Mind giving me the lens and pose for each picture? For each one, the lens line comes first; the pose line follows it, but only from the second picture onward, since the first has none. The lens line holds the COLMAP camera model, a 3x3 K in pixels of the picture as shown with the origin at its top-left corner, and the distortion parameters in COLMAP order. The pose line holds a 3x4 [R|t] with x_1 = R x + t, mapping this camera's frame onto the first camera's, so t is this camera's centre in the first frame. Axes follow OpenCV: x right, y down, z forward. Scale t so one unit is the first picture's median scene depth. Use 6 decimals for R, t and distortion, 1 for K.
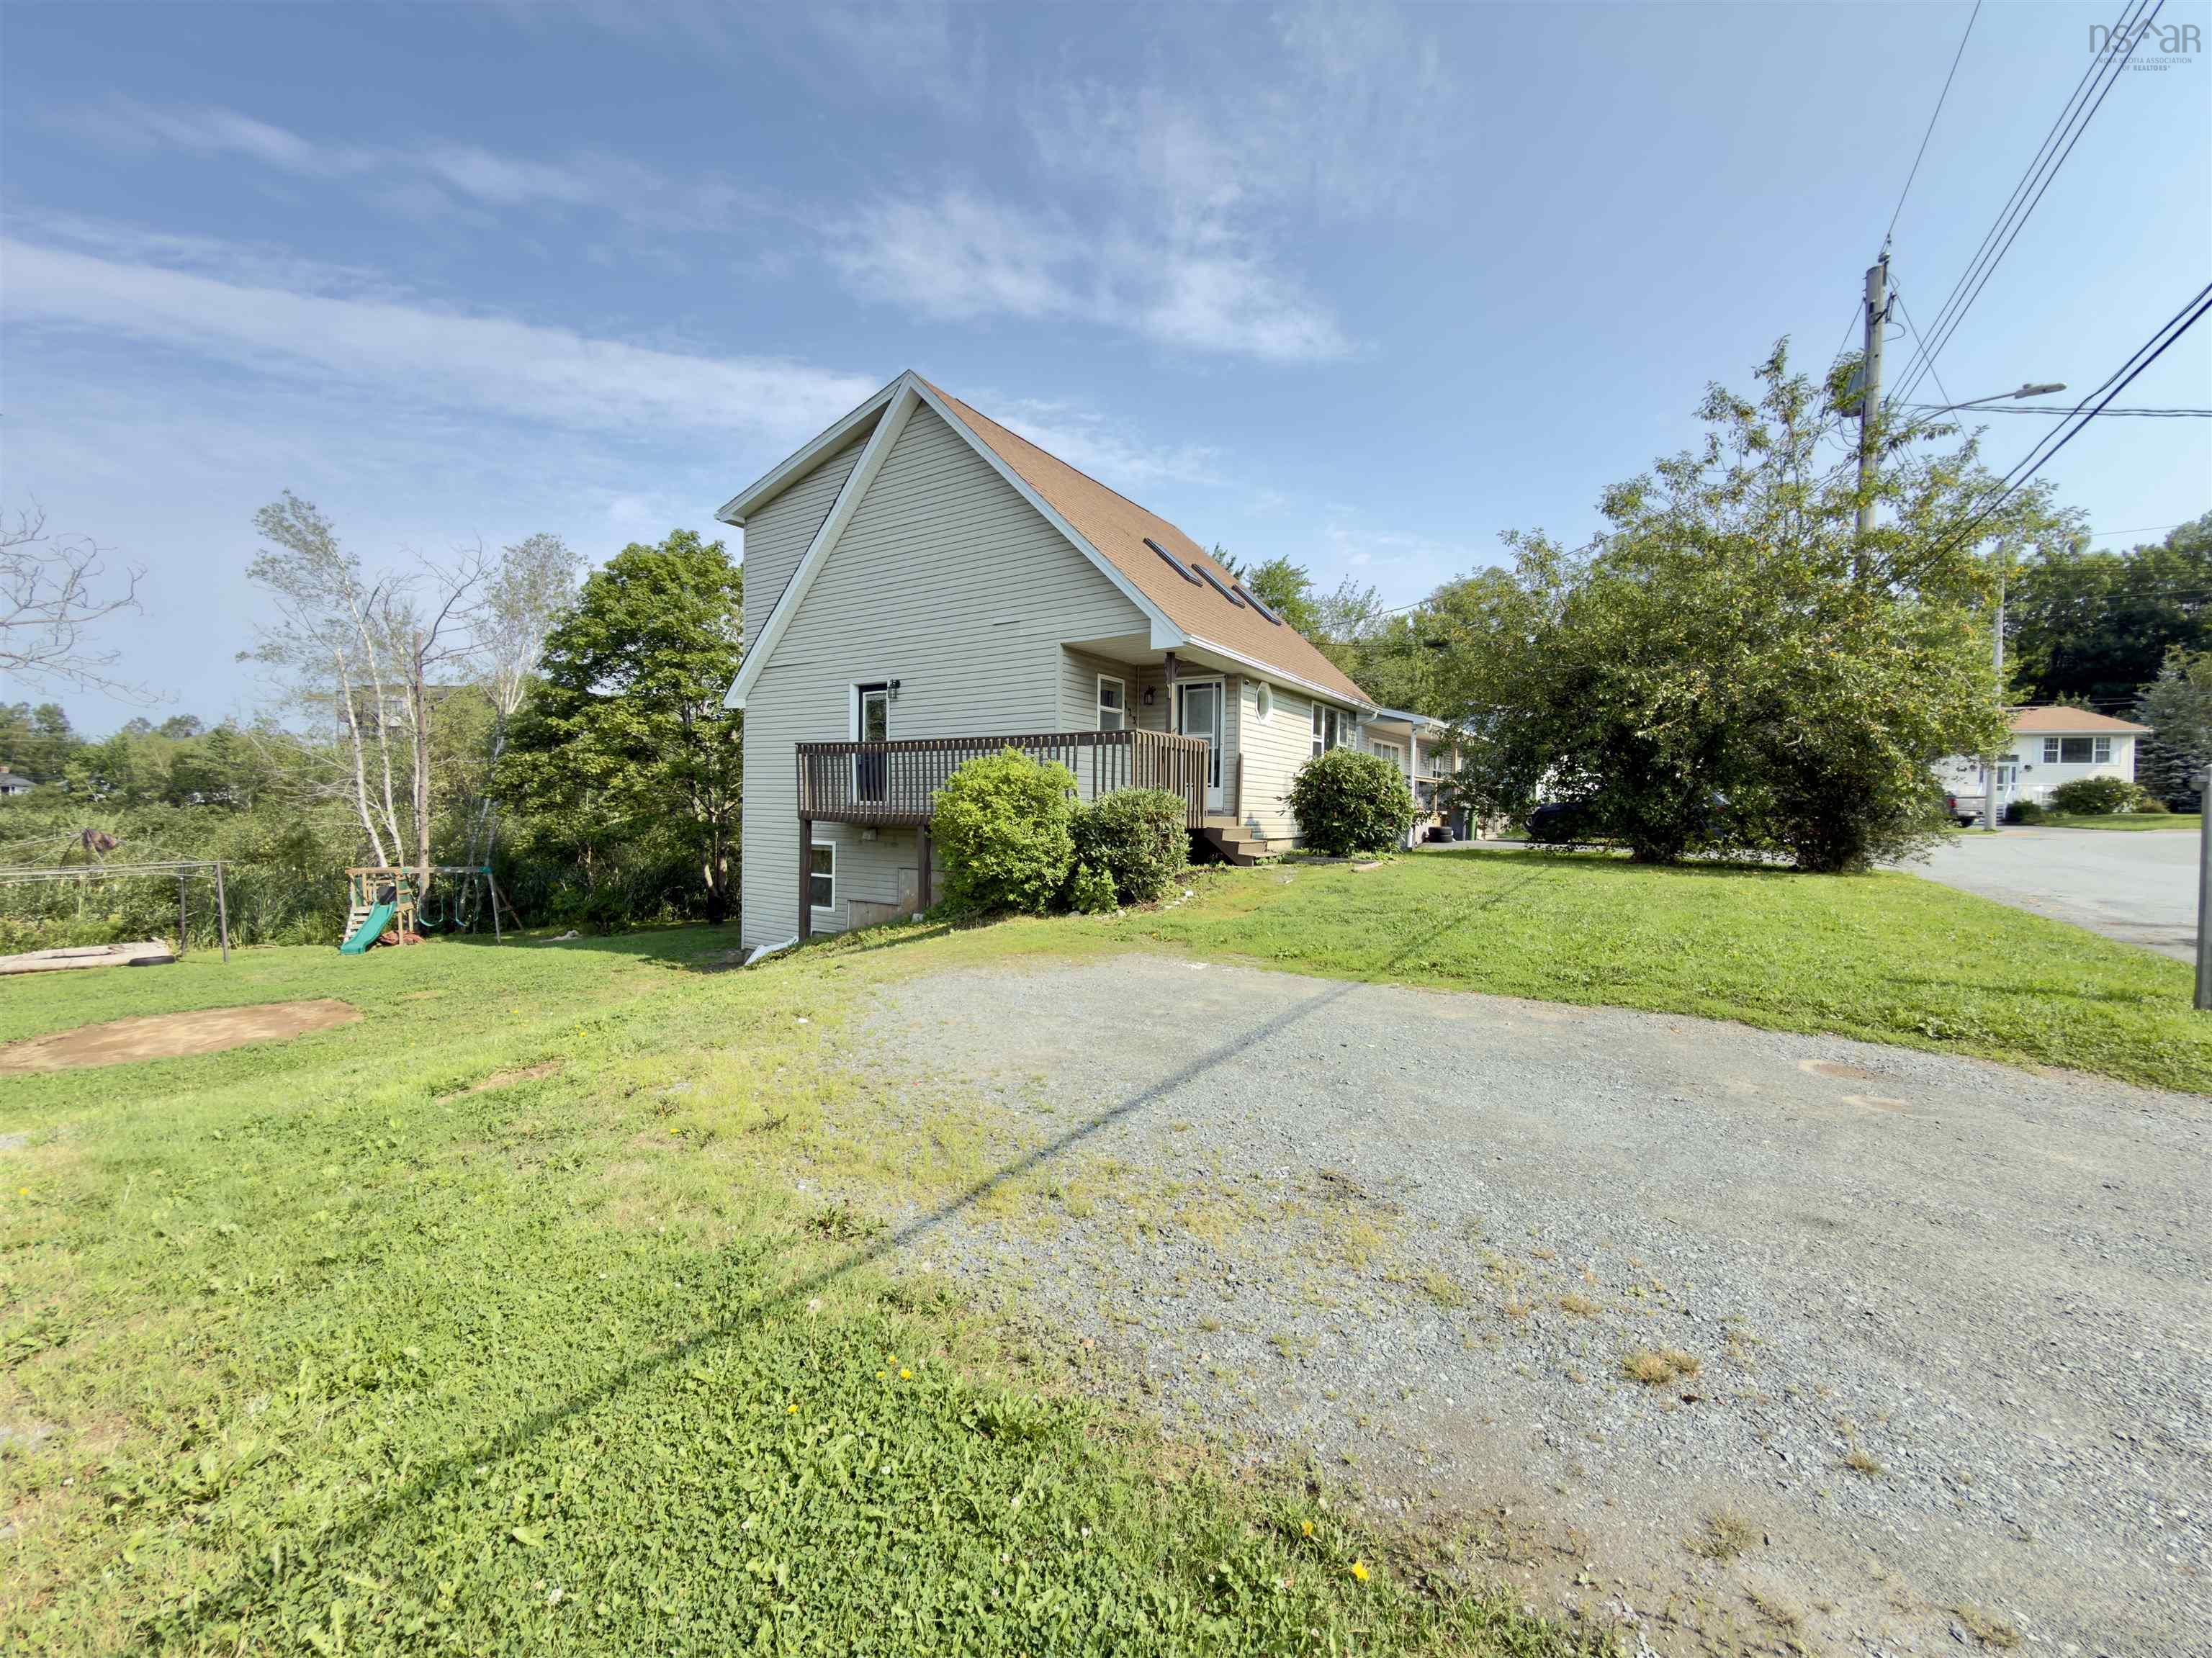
lens RADIAL K [[876.7, 0, 1100.3], [0, 876.7, 846.9], [0, 0, 1]] dist [0.000618, 0.000122]
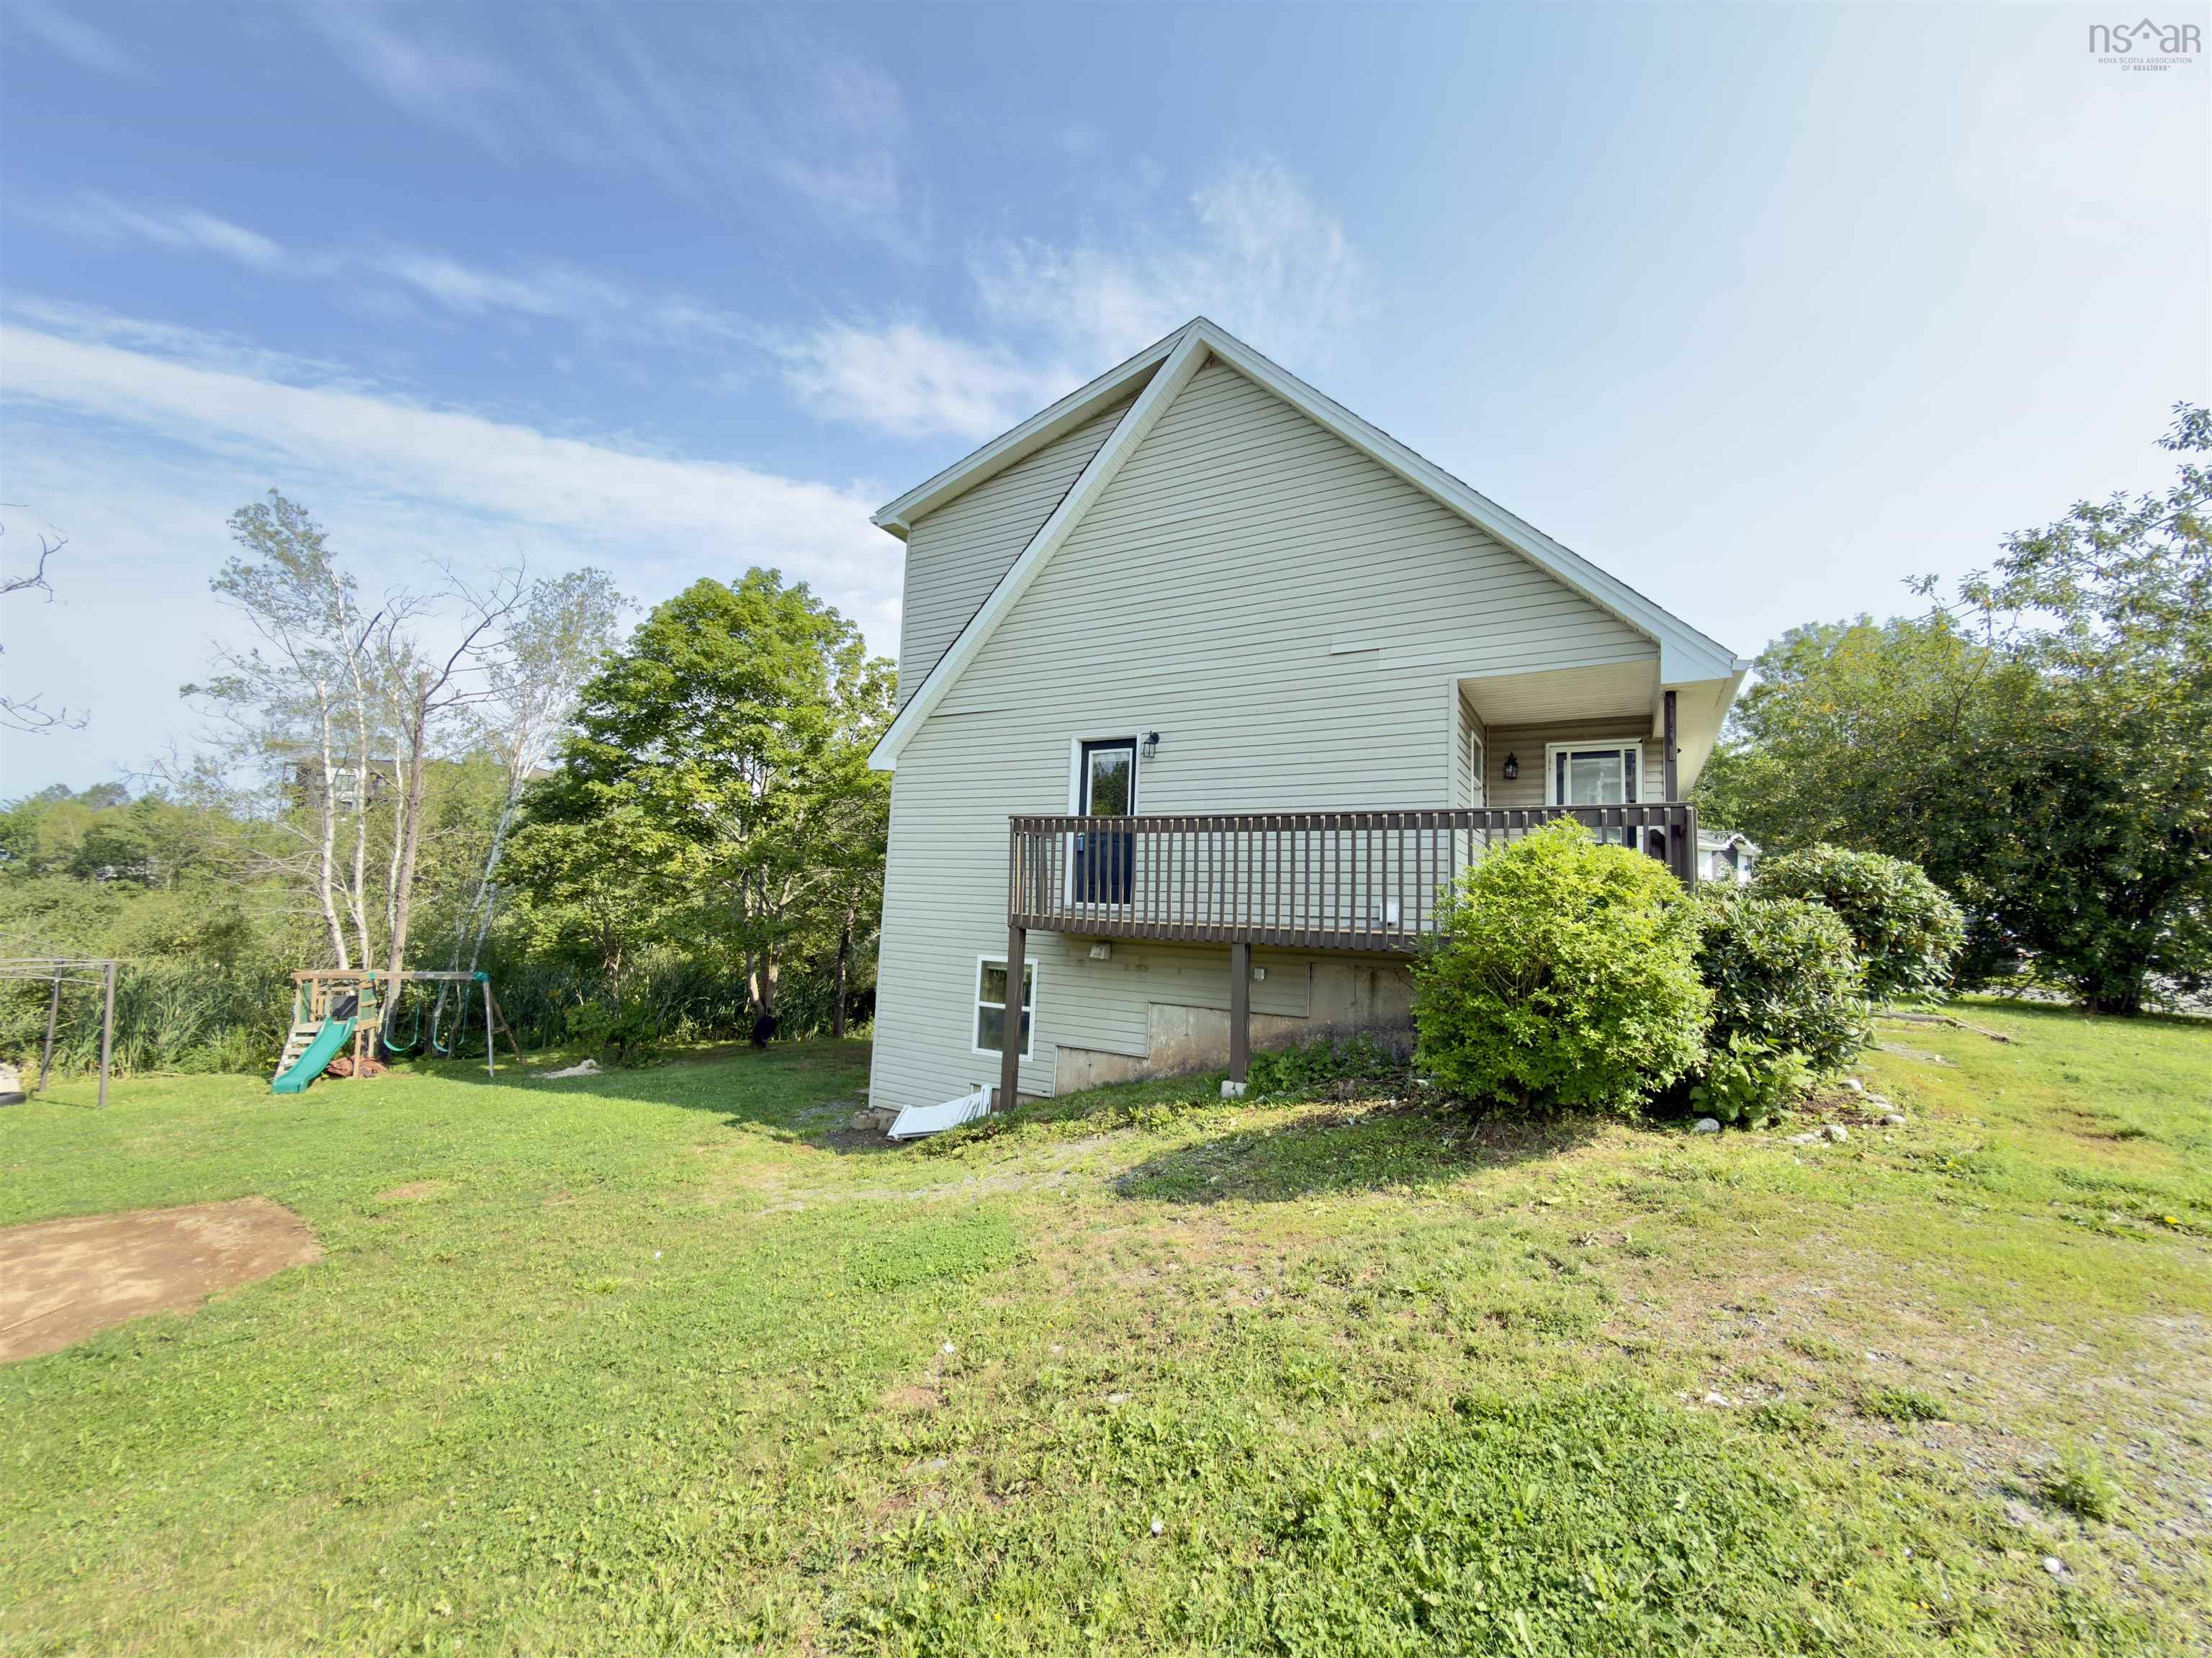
lens RADIAL K [[876.7, 0, 1100.3], [0, 876.7, 846.9], [0, 0, 1]] dist [0.000618, 0.000122]
pose [[0.998557, 0.030892, 0.043928, -0.201572], [-0.025611, 0.992910, -0.116078, -0.010437], [-0.047202, 0.114785, 0.992268, 0.206917]]
